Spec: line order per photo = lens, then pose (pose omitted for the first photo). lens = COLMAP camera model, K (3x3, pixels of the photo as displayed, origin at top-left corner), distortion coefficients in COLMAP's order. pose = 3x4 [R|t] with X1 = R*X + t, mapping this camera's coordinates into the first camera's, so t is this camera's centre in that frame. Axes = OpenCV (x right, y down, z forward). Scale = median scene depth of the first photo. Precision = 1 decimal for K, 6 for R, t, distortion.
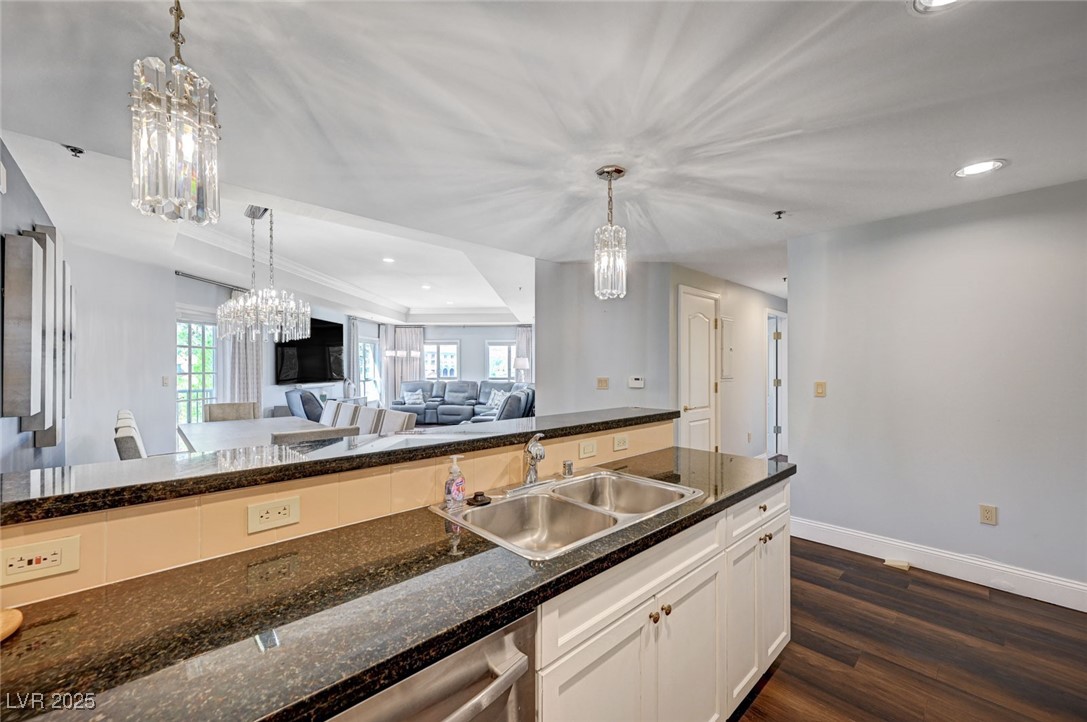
lens RADIAL K [[431.0, 0, 547.8], [0, 431.0, 368.7], [0, 0, 1]] dist [-0.000898, 0.000041]
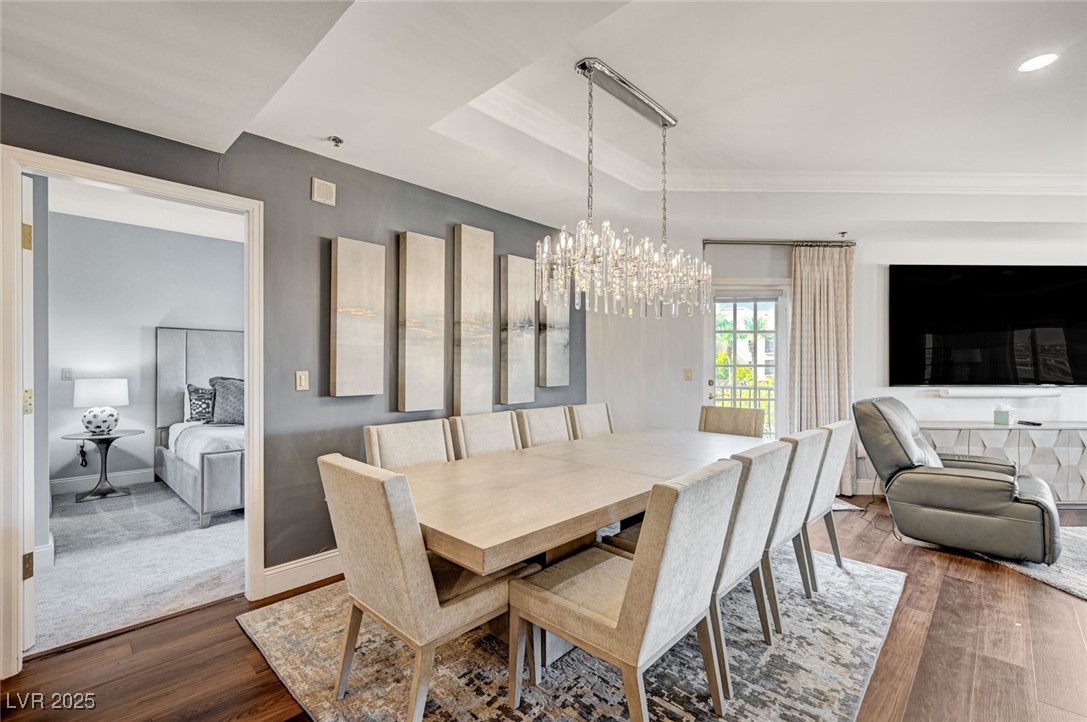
lens RADIAL K [[476.2, 0, 546.4], [0, 476.2, 367.4], [0, 0, 1]] dist [-0.001724, -0.000214]
pose [[0.042738, 0.005087, -0.999073, 0.012966], [-0.003442, 0.999982, 0.004944, 0.005750], [0.999080, 0.003227, 0.042755, 0.323212]]
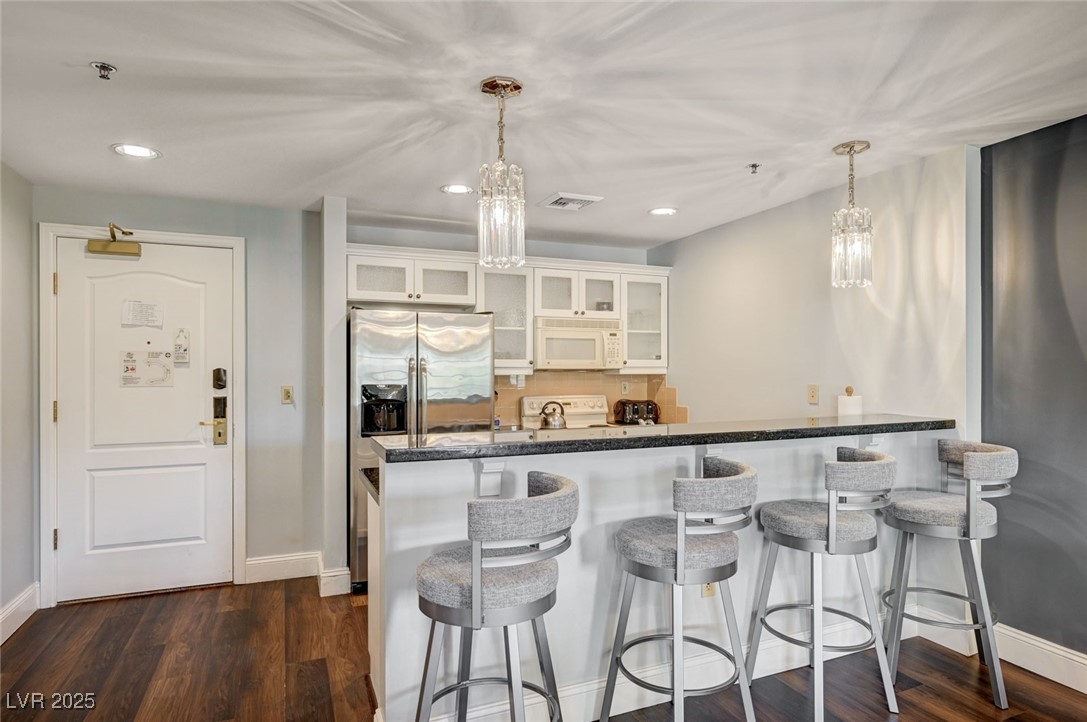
lens RADIAL K [[605.3, 0, 546.1], [0, 605.3, 369.2], [0, 0, 1]] dist [0.001638, 0.000343]
pose [[-0.936910, 0.002060, 0.349566, -0.056533], [0.003517, 0.999988, 0.003535, -0.000955], [-0.349554, 0.004541, -0.936905, 0.407842]]
